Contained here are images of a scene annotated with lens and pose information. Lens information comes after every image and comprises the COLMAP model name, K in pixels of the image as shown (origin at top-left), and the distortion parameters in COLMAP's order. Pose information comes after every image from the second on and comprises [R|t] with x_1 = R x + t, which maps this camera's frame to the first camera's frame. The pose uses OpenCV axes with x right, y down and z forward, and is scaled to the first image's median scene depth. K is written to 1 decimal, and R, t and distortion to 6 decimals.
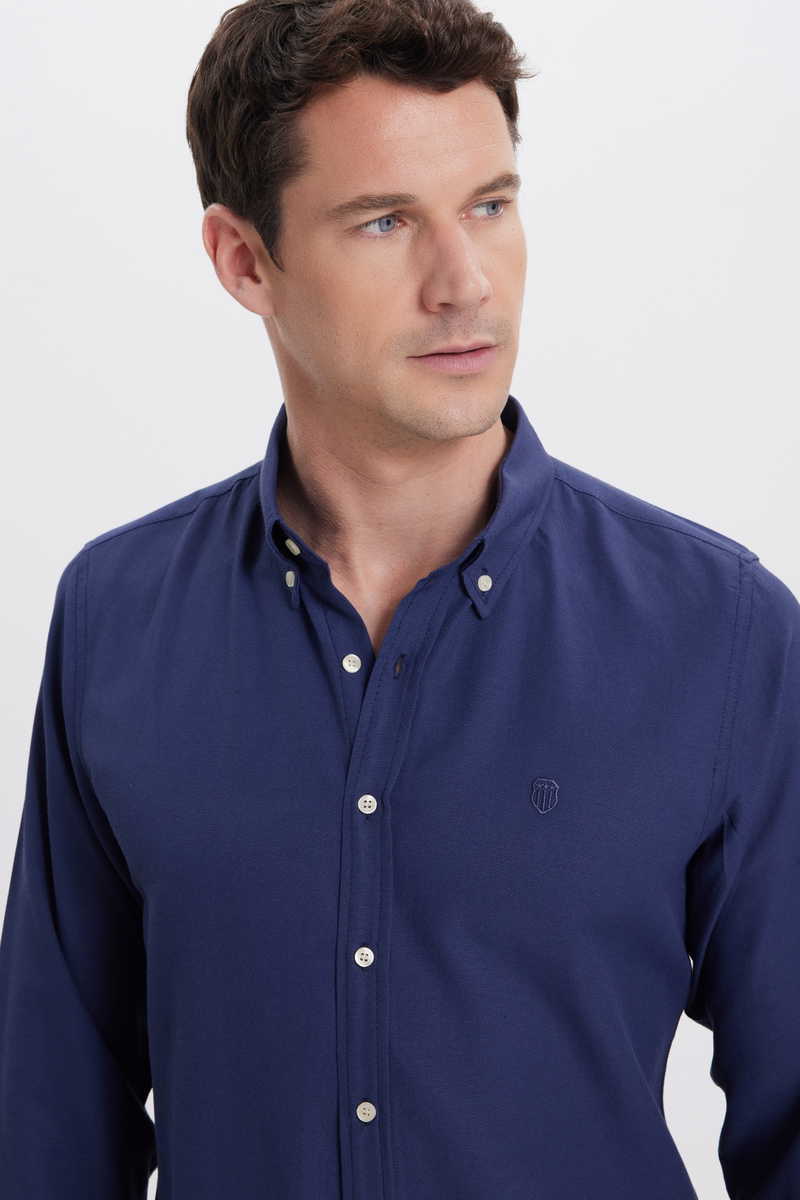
lens RADIAL K [[1914.6, 0, 399.0], [0, 1914.6, 600.0], [0, 0, 1]] dist [-0.106477, -0.034063]
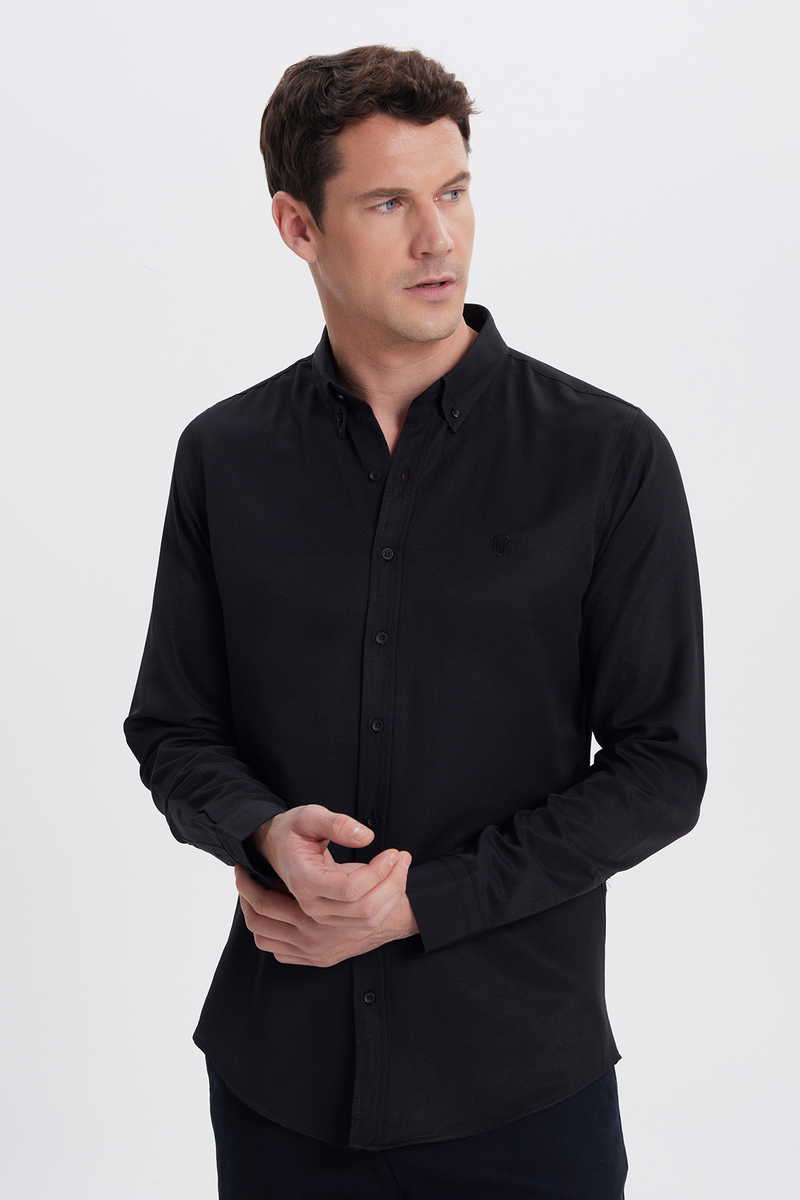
lens RADIAL K [[2170.8, 0, 399.4], [0, 2170.8, 600.5], [0, 0, 1]] dist [0.052497, 0.074920]
pose [[0.999564, -0.001405, 0.029509, -0.054178], [0.001822, 0.999899, -0.014090, 0.170764], [-0.029487, 0.014137, 0.999465, -0.870110]]
